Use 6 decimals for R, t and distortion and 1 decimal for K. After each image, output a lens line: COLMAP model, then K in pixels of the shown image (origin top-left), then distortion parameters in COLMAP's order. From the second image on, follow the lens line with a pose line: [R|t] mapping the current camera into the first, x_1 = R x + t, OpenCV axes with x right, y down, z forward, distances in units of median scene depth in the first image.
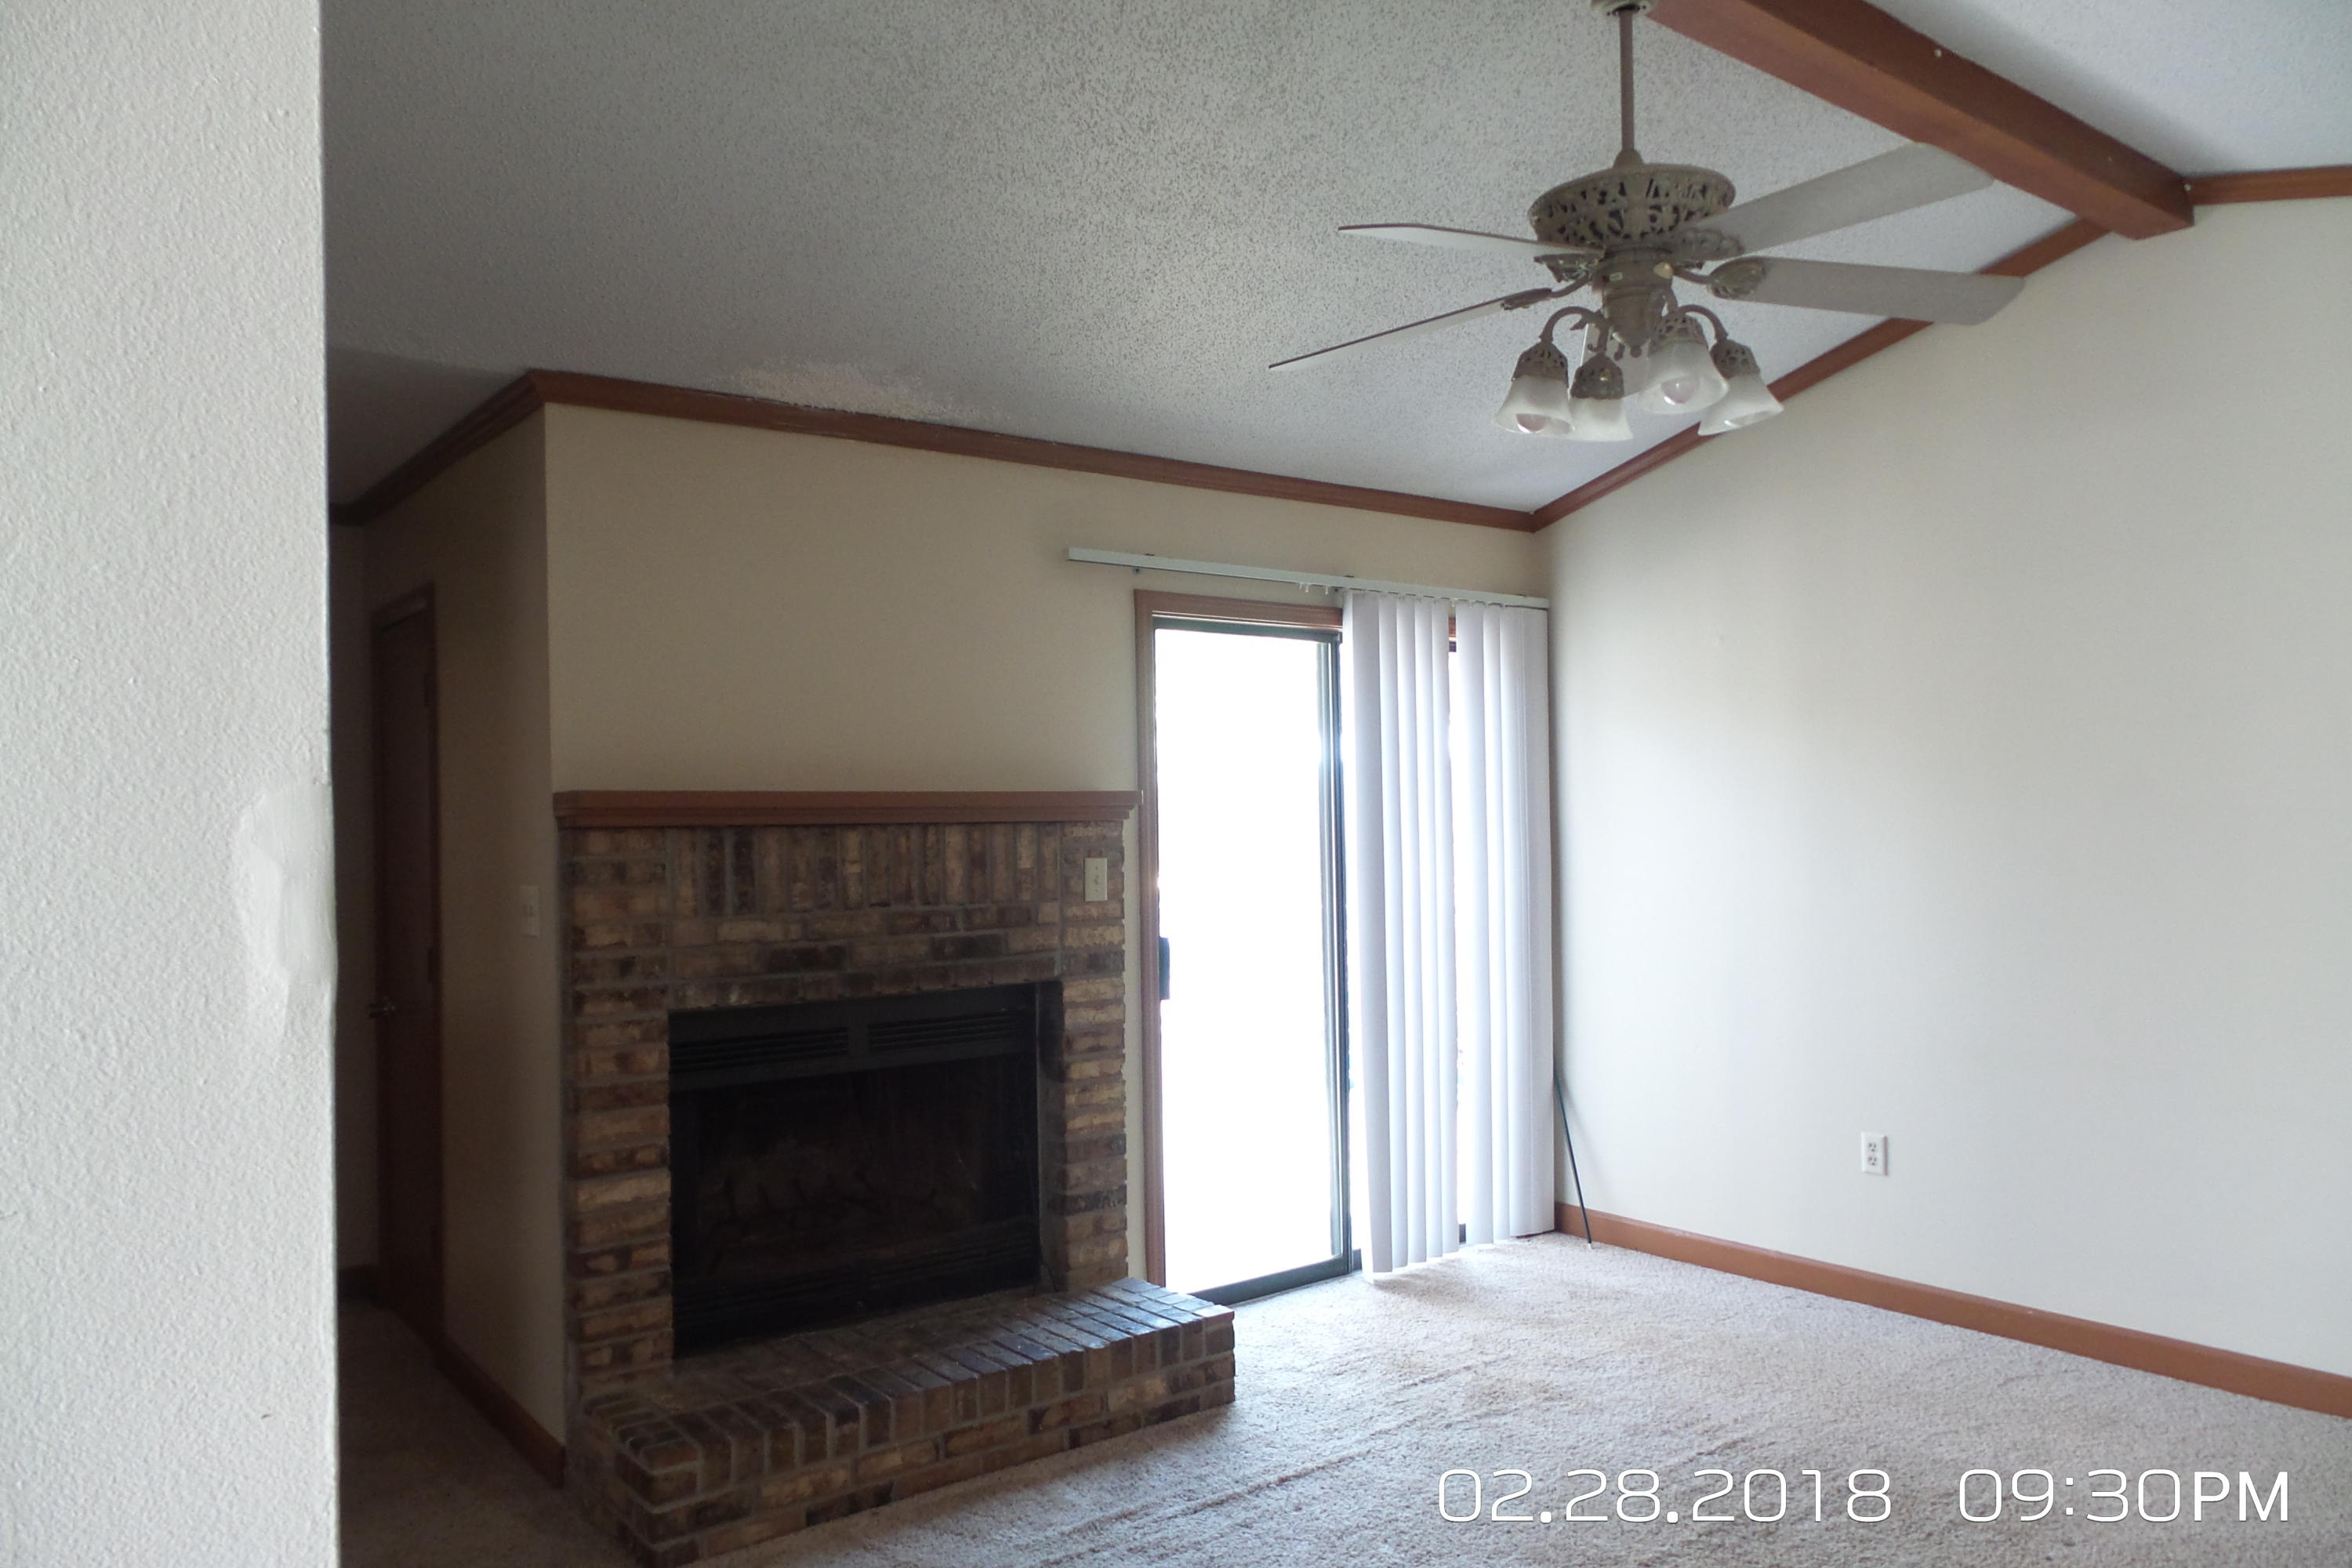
lens RADIAL K [[1620.0, 0, 1172.2], [0, 1620.0, 784.8], [0, 0, 1]] dist [0.006233, -0.004212]
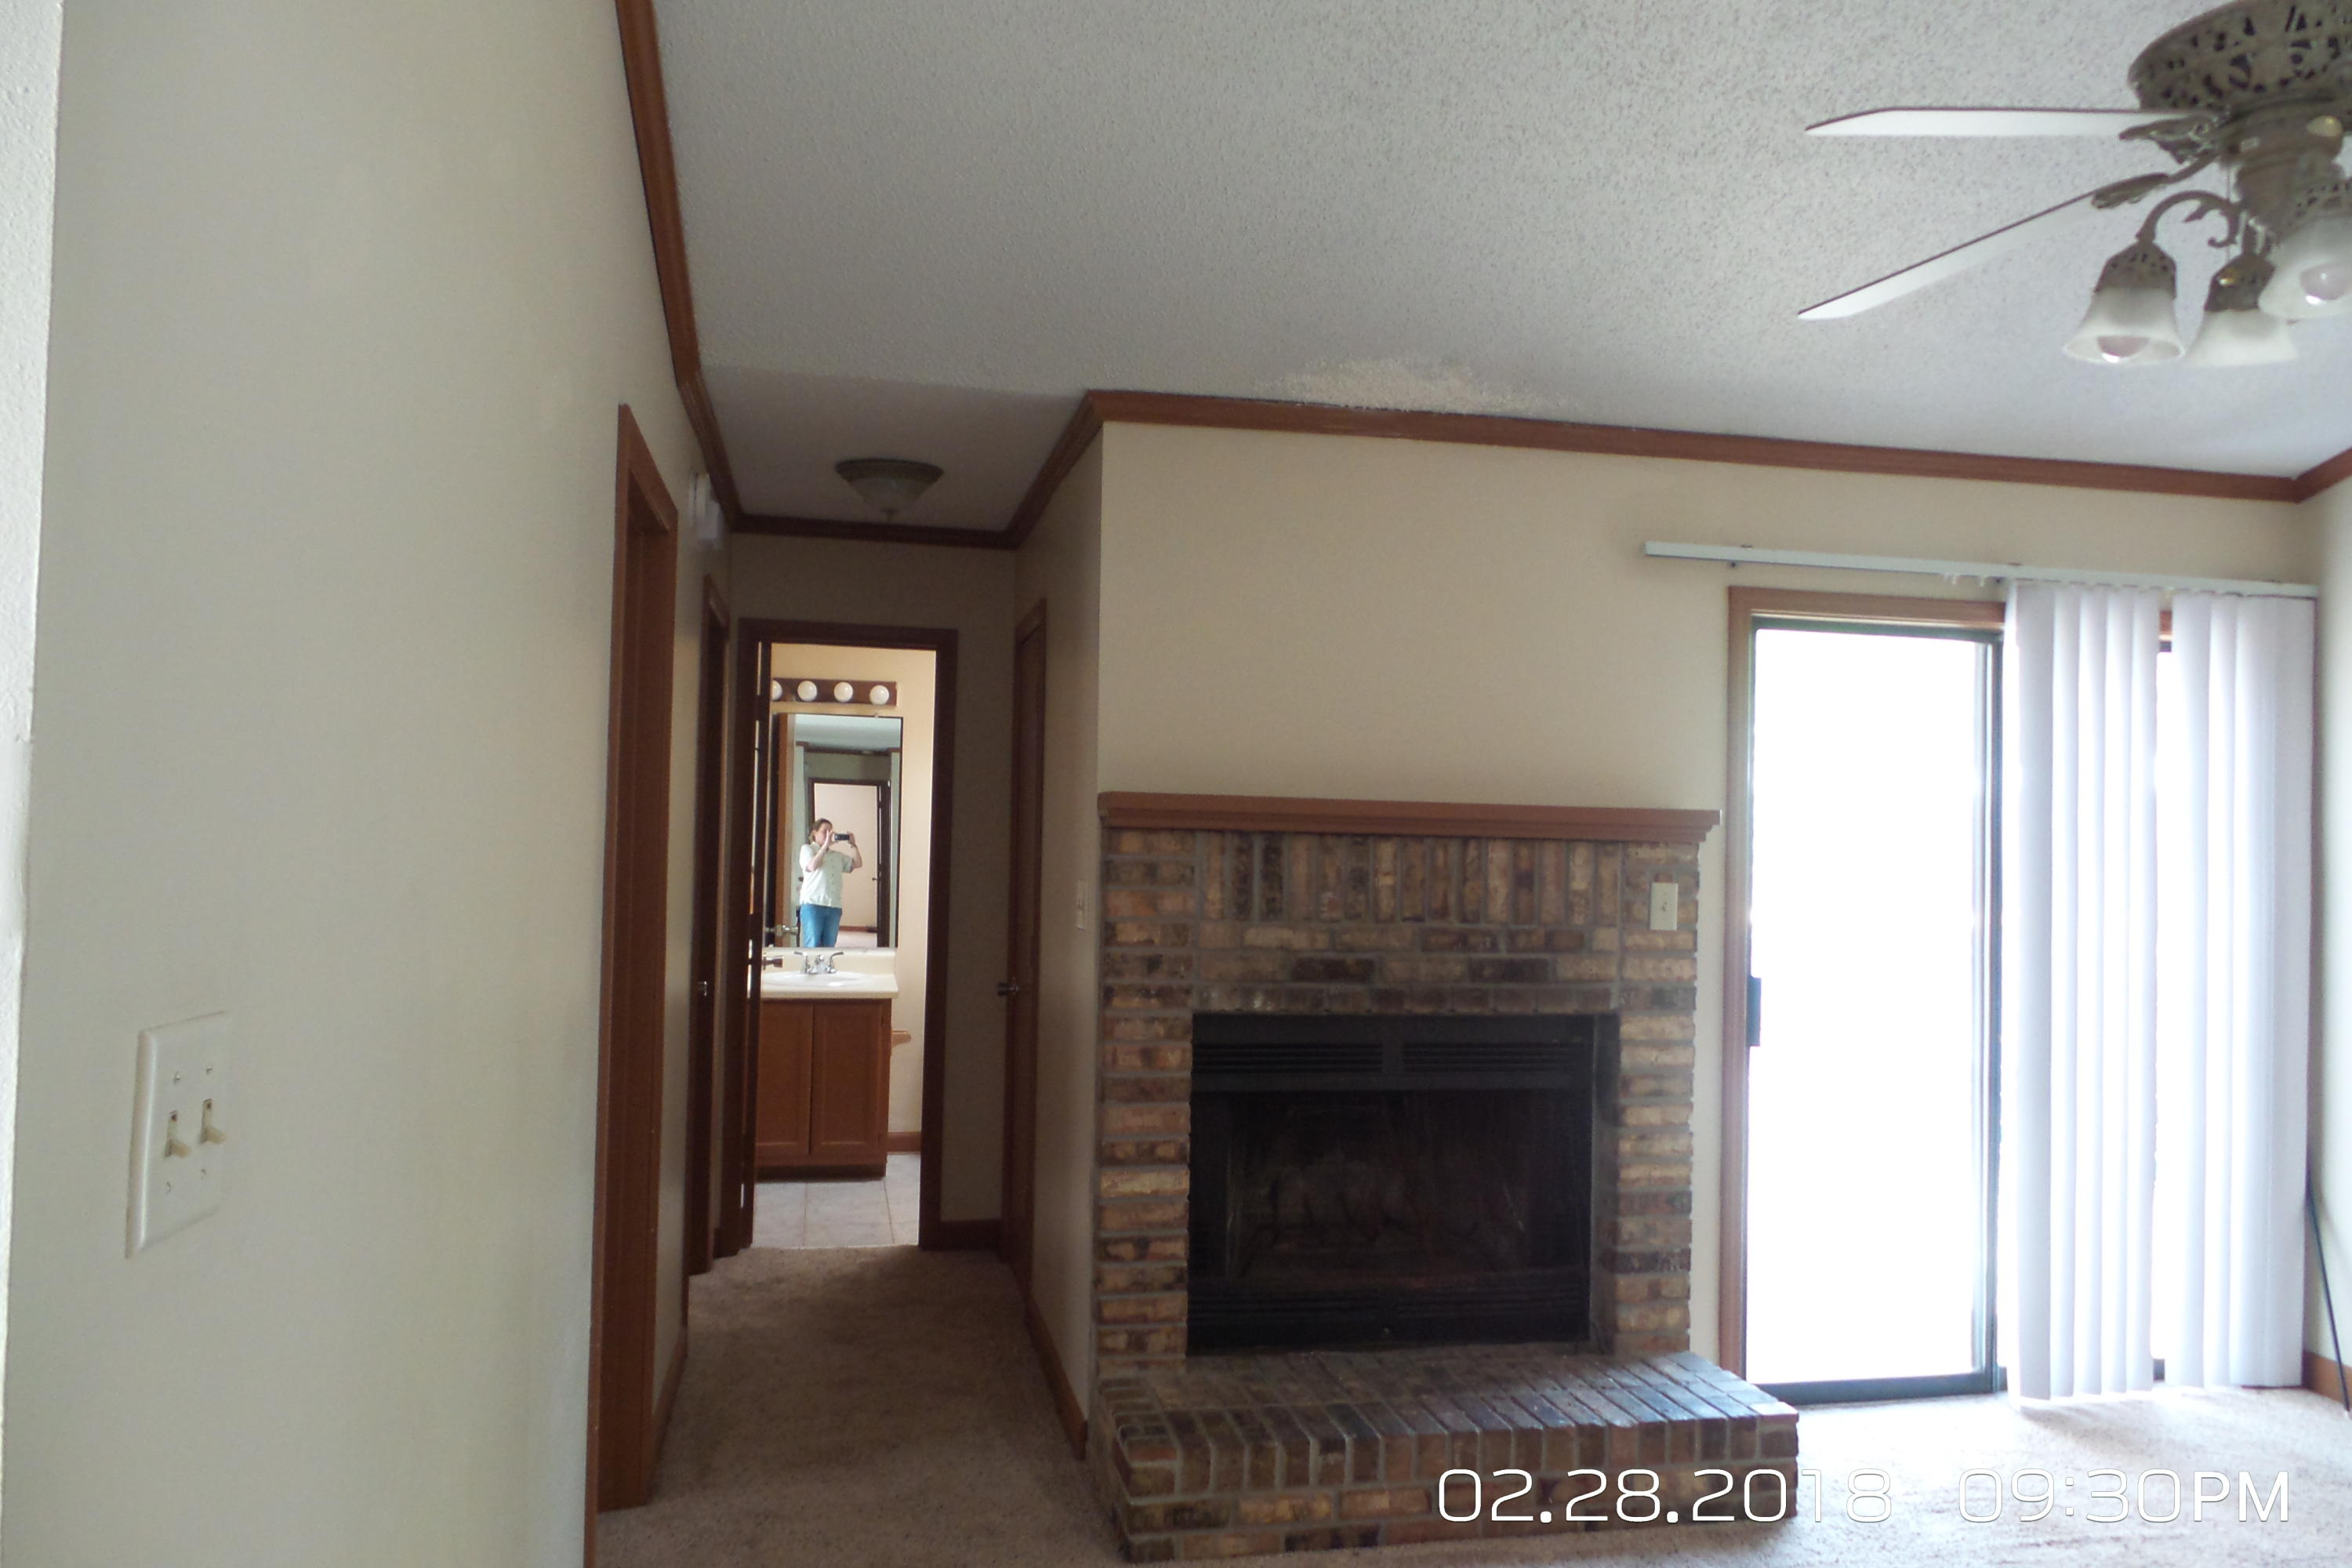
lens RADIAL K [[1620.0, 0, 1179.2], [0, 1620.0, 785.7], [0, 0, 1]] dist [0.006233, -0.004212]
pose [[0.903633, 0.024070, -0.427632, 0.109443], [-0.028223, 0.999596, -0.003374, 0.001984], [0.427378, 0.015118, 0.903947, 0.074904]]
